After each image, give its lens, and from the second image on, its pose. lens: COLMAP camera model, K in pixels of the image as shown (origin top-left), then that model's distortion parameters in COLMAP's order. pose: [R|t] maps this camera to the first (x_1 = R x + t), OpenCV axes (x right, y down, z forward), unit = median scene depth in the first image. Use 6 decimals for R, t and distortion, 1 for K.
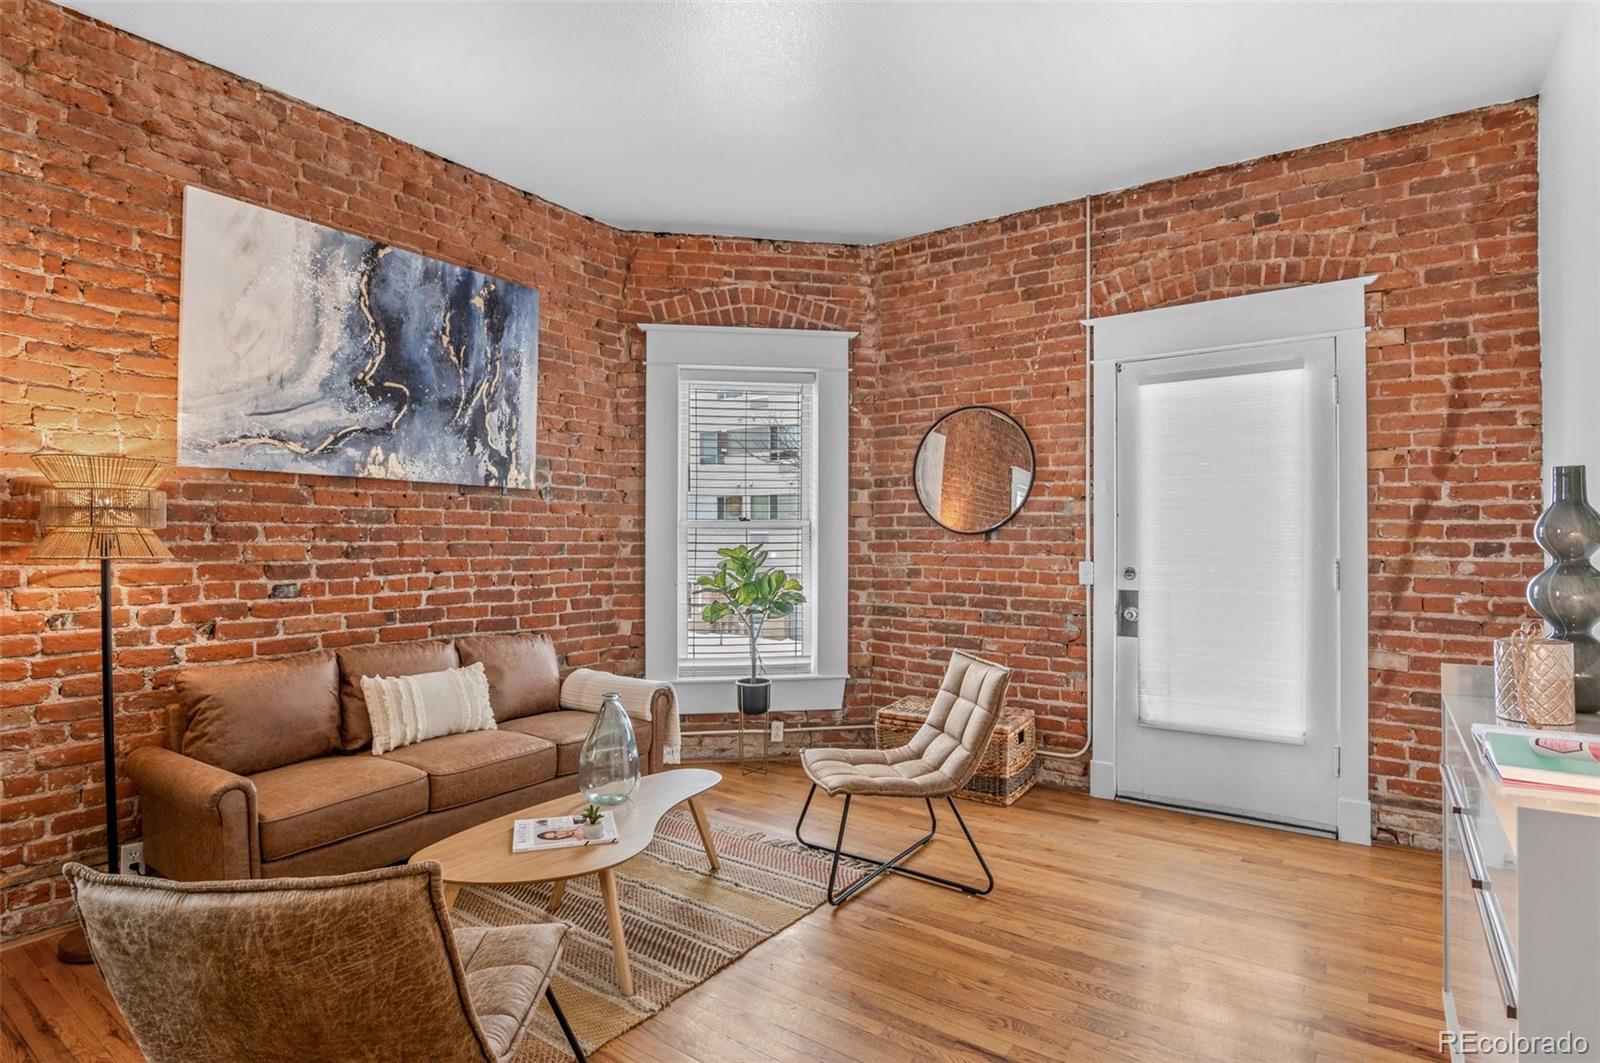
lens RADIAL K [[786.9, 0, 797.9], [0, 786.9, 534.7], [0, 0, 1]] dist [-0.016726, -0.000441]
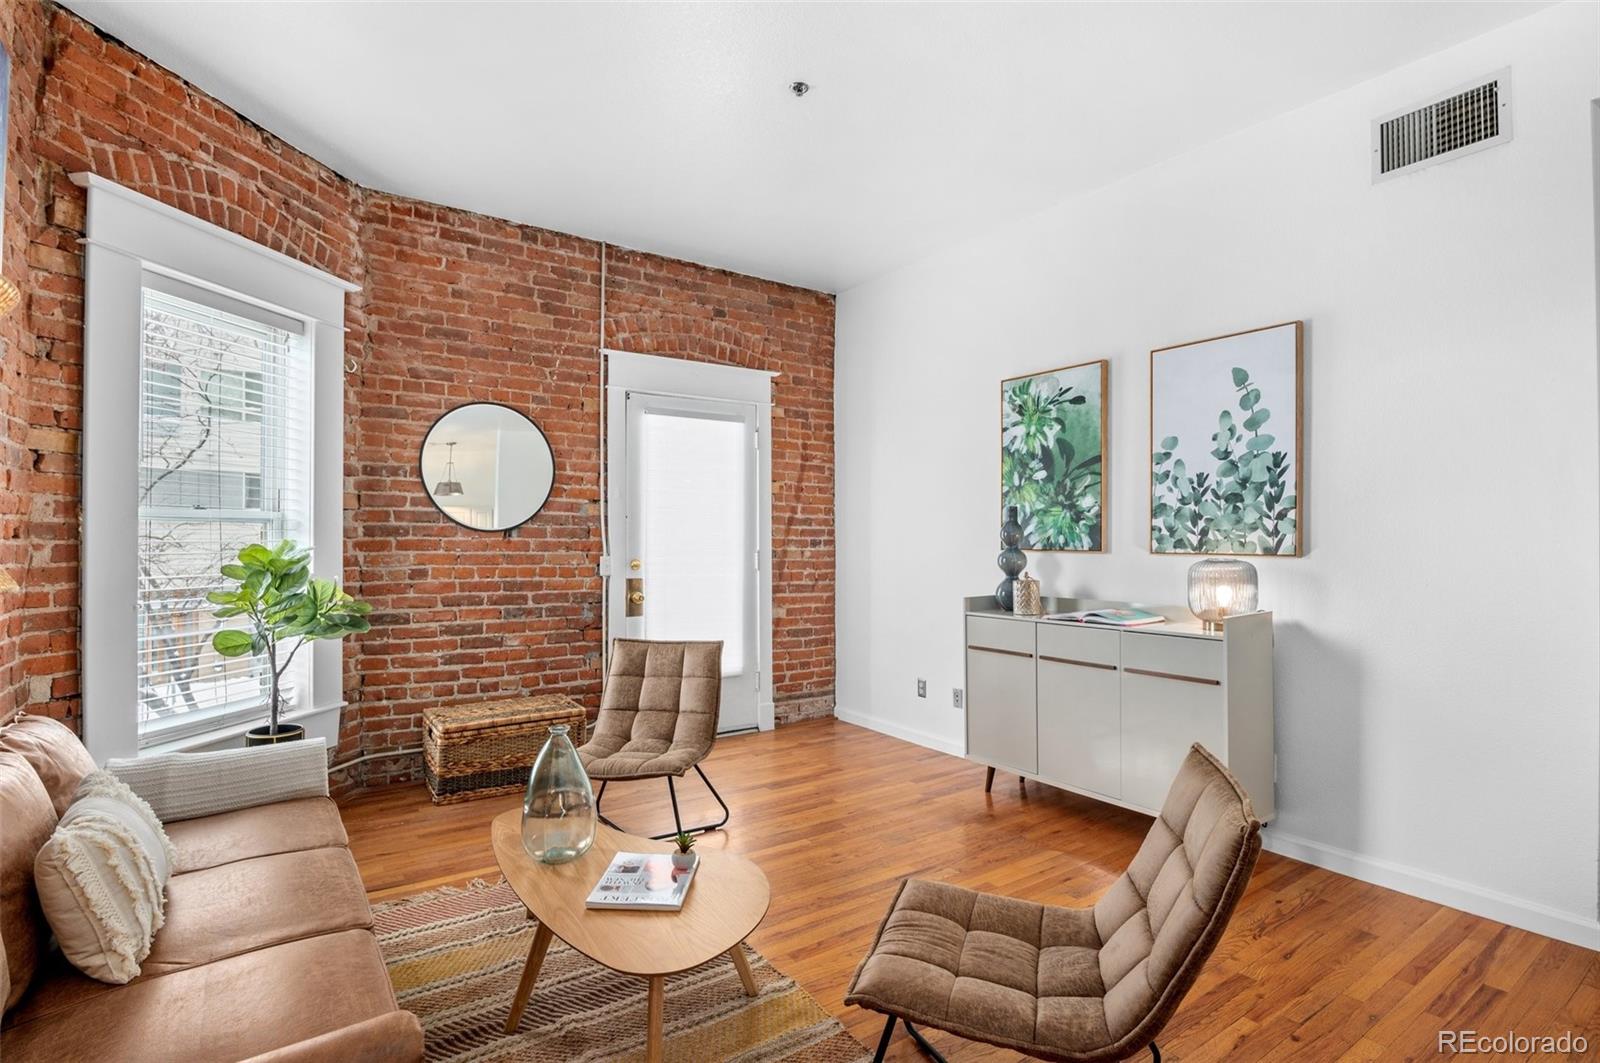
lens RADIAL K [[791.9, 0, 765.7], [0, 791.9, 534.9], [0, 0, 1]] dist [-0.015410, -0.000415]
pose [[0.366491, 0.004039, 0.930413, -0.660351], [-0.007357, 0.999972, -0.001442, 0.002838], [-0.930392, -0.006317, 0.366511, 0.358247]]
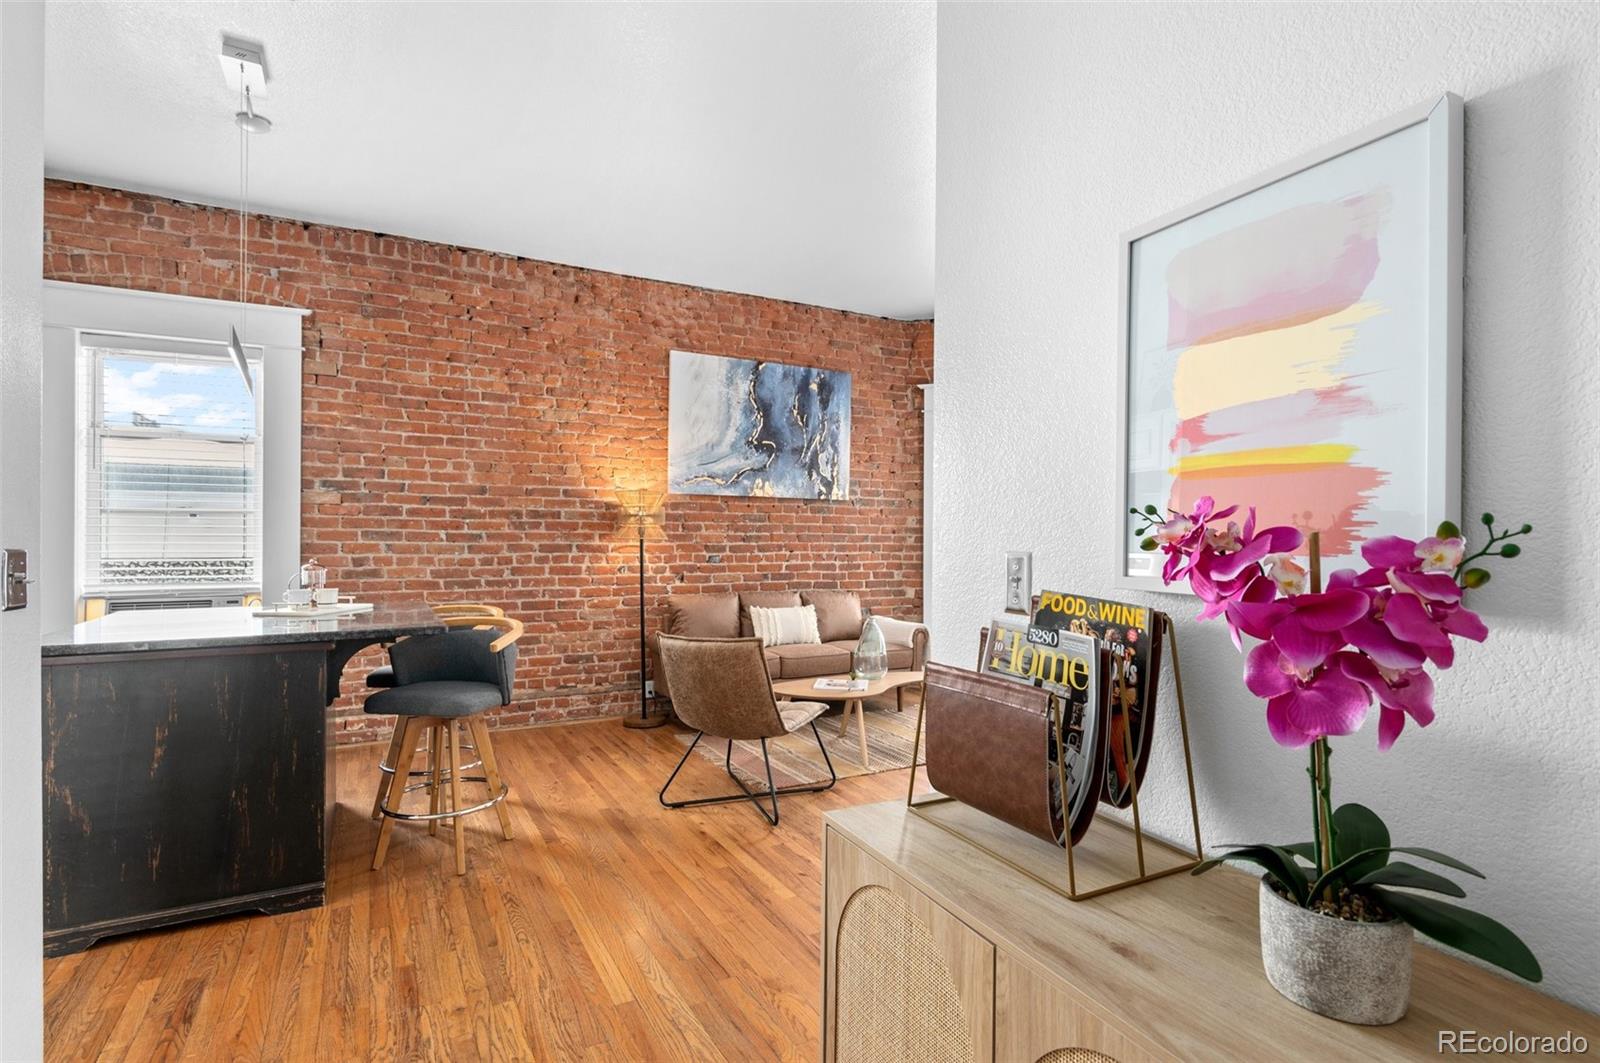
lens RADIAL K [[765.8, 0, 806.0], [0, 765.8, 536.7], [0, 0, 1]] dist [-0.002416, -0.001116]
pose [[0.902932, 0.001597, -0.429780, 0.259301], [-0.000109, 0.999994, 0.003487, 0.010500], [0.429783, -0.003101, 0.902927, -0.442448]]
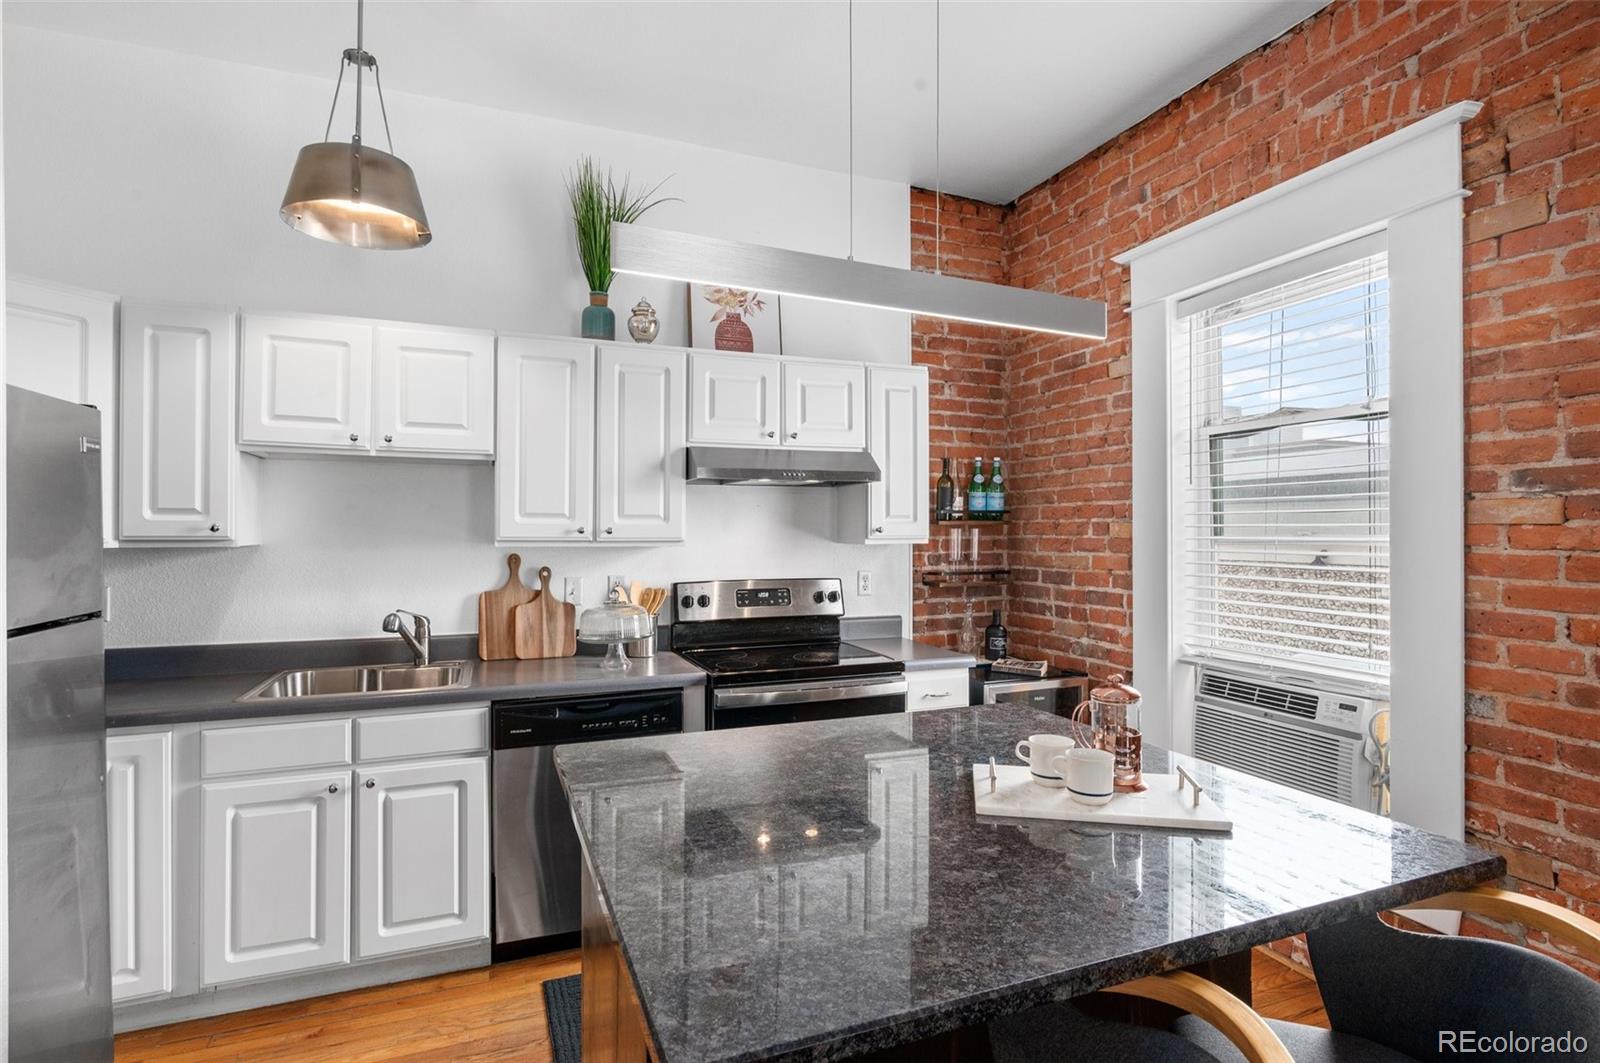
lens RADIAL K [[778.3, 0, 778.7], [0, 778.3, 526.6], [0, 0, 1]] dist [-0.002640, -0.000536]
pose [[-0.551310, -0.007003, -0.834271, -0.201995], [0.002172, 0.999949, -0.009829, -0.029732], [0.834298, -0.007231, -0.551267, 0.167790]]
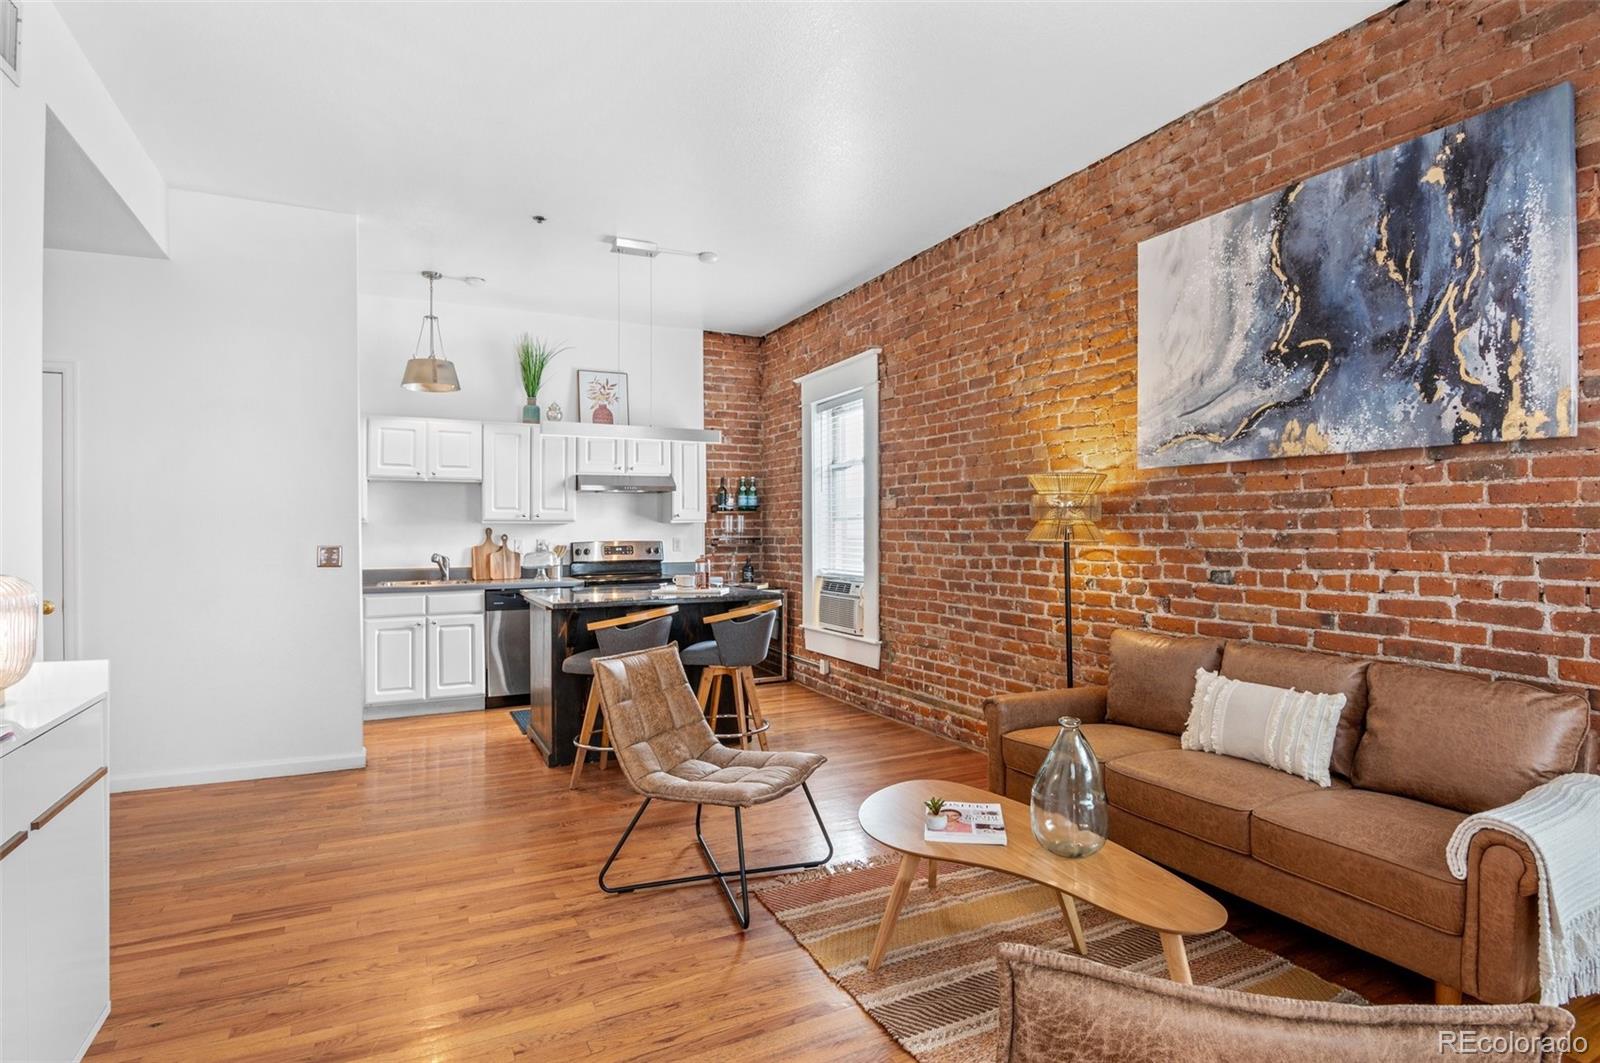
lens RADIAL K [[802.1, 0, 807.6], [0, 802.1, 528.4], [0, 0, 1]] dist [-0.015759, -0.000379]
pose [[-0.448390, -0.001225, -0.893837, 0.437984], [0.010182, 0.999927, -0.006479, 0.007312], [0.893780, -0.012006, -0.448345, 0.804224]]
